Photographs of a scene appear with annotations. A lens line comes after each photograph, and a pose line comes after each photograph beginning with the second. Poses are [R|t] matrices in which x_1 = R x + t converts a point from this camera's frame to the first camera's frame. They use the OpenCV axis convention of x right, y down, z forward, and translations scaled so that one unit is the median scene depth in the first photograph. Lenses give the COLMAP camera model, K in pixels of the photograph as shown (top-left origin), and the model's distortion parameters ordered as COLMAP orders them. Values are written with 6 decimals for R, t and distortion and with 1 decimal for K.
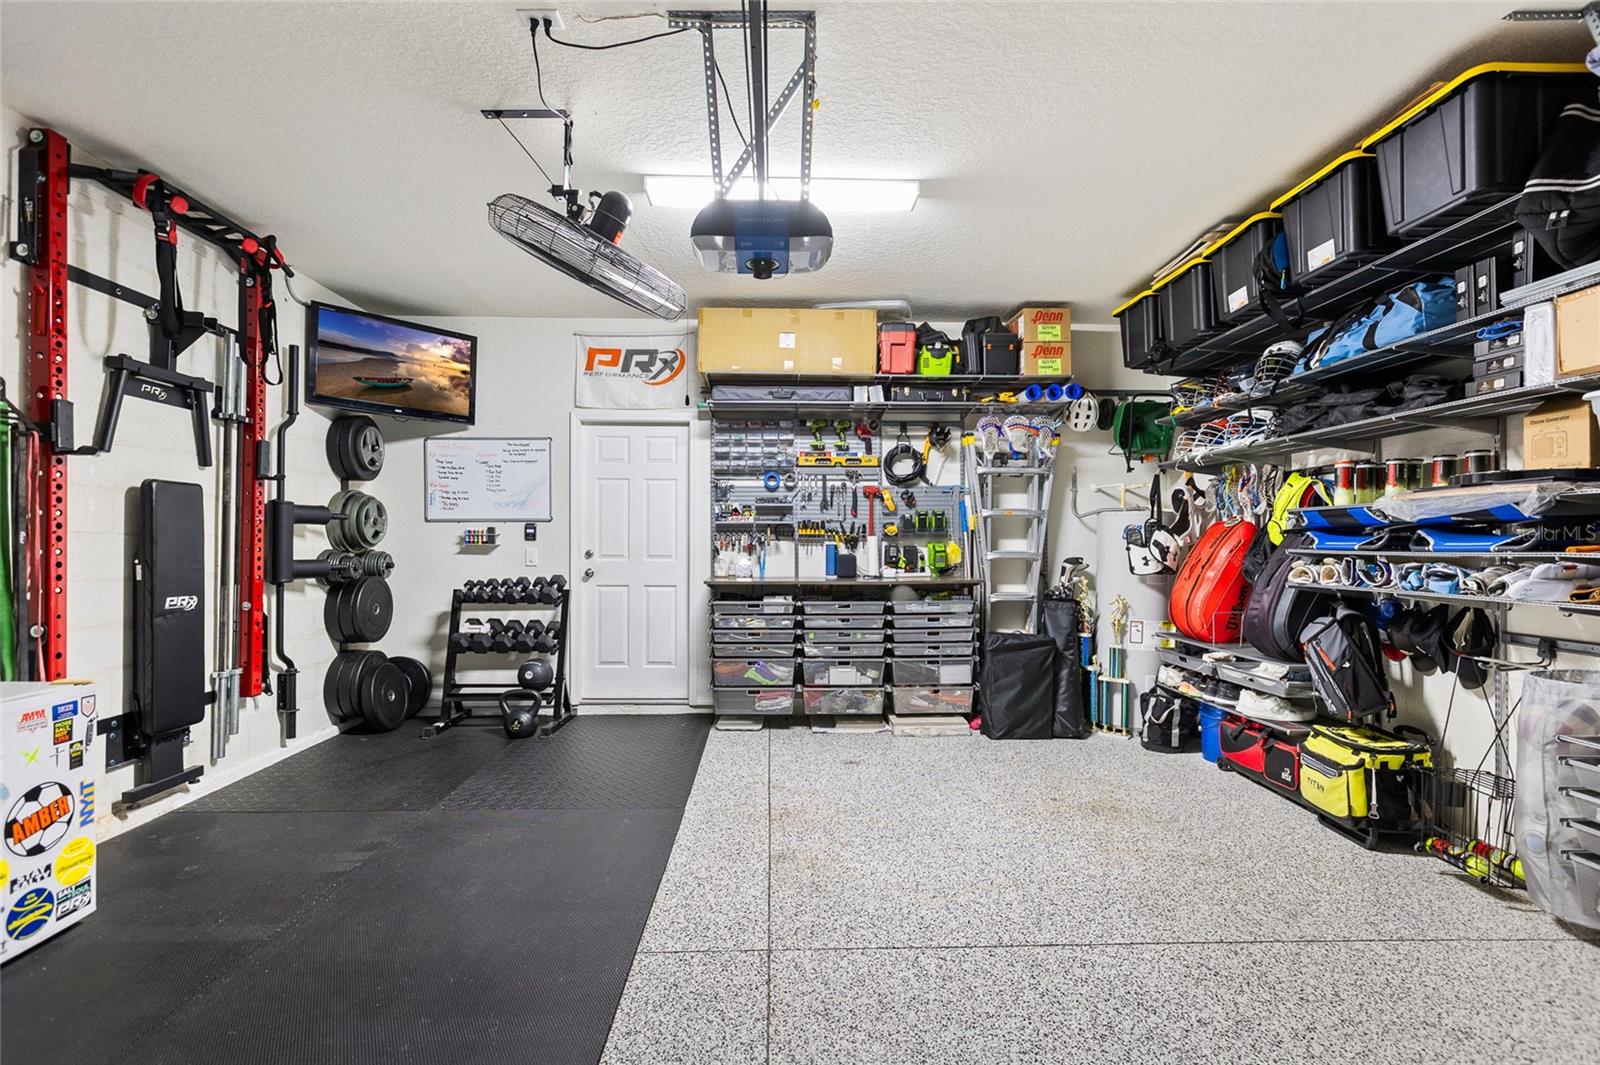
lens RADIAL K [[722.1, 0, 800.0], [0, 722.1, 532.5], [0, 0, 1]] dist [0.001843, 0.000404]
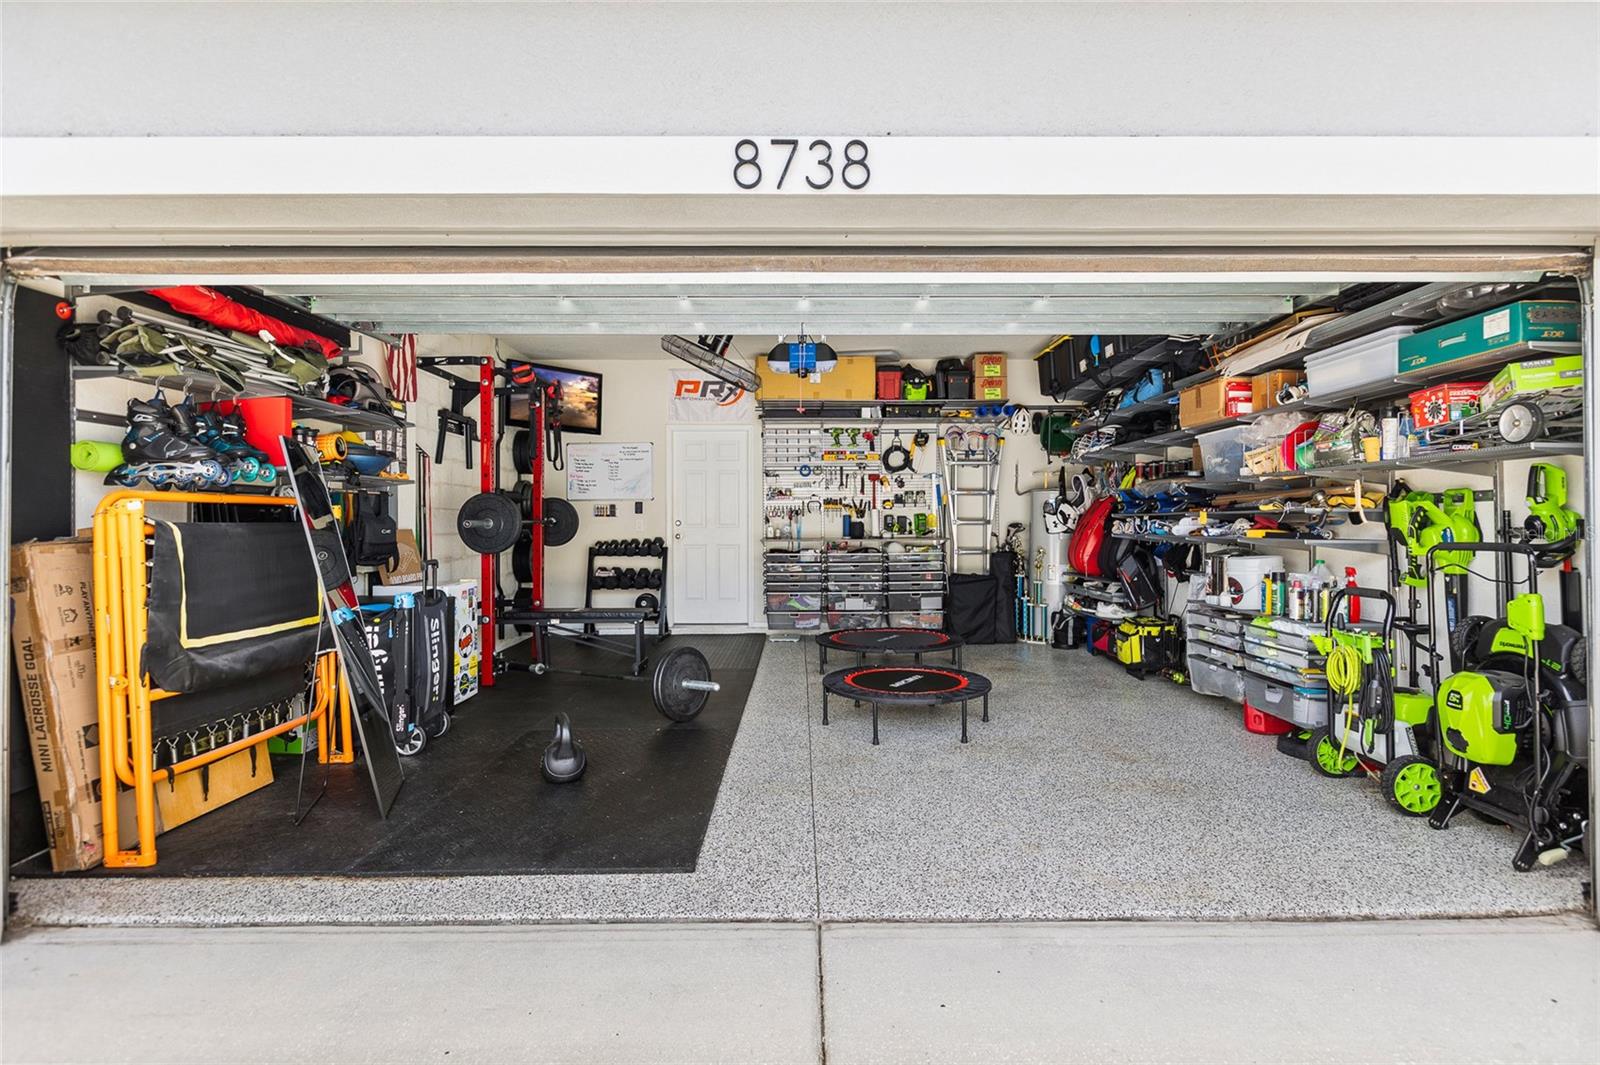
lens RADIAL K [[831.7, 0, 800.0], [0, 831.7, 532.5], [0, 0, 1]] dist [-0.000797, -0.000015]
pose [[0.999917, -0.007328, -0.010575, -0.032533], [0.007734, 0.999216, 0.038822, -0.013386], [0.010282, -0.038901, 0.999190, -0.690494]]
